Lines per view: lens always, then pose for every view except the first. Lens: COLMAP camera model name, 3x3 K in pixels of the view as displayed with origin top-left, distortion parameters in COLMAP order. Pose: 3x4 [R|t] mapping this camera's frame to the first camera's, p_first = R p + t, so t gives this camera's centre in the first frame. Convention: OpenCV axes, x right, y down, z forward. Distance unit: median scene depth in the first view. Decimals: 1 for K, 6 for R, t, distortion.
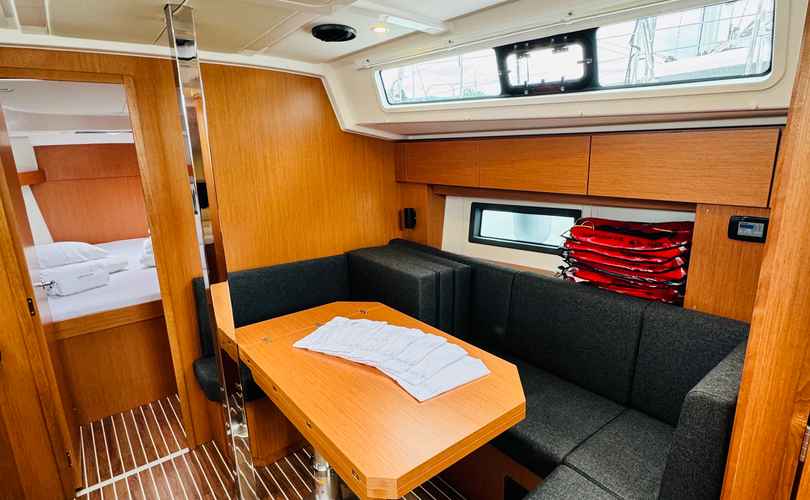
lens RADIAL K [[433.5, 0, 405.0], [0, 433.5, 250.0], [0, 0, 1]] dist [0.004352, 0.000817]
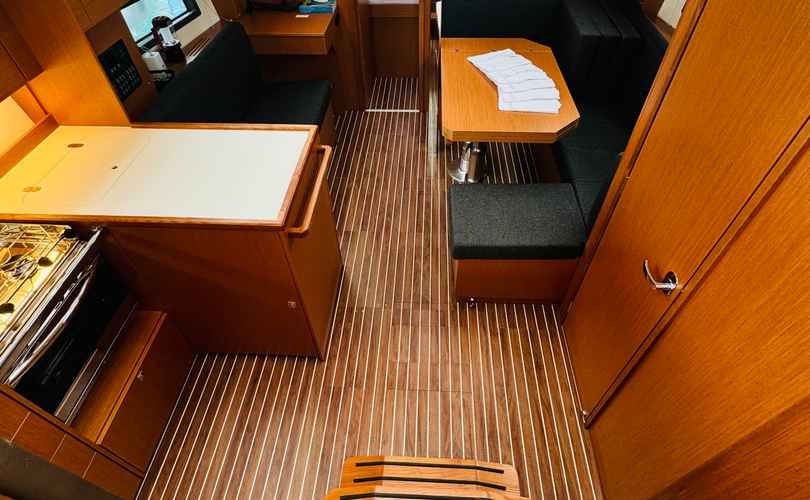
lens RADIAL K [[433.5, 0, 405.0], [0, 433.5, 250.0], [0, 0, 1]] dist [0.004352, 0.000817]
pose [[0.752743, 0.488997, -0.440749, 0.484514], [-0.158121, 0.784212, 0.600008, -0.113917], [0.639043, -0.381960, 0.667631, -0.361938]]
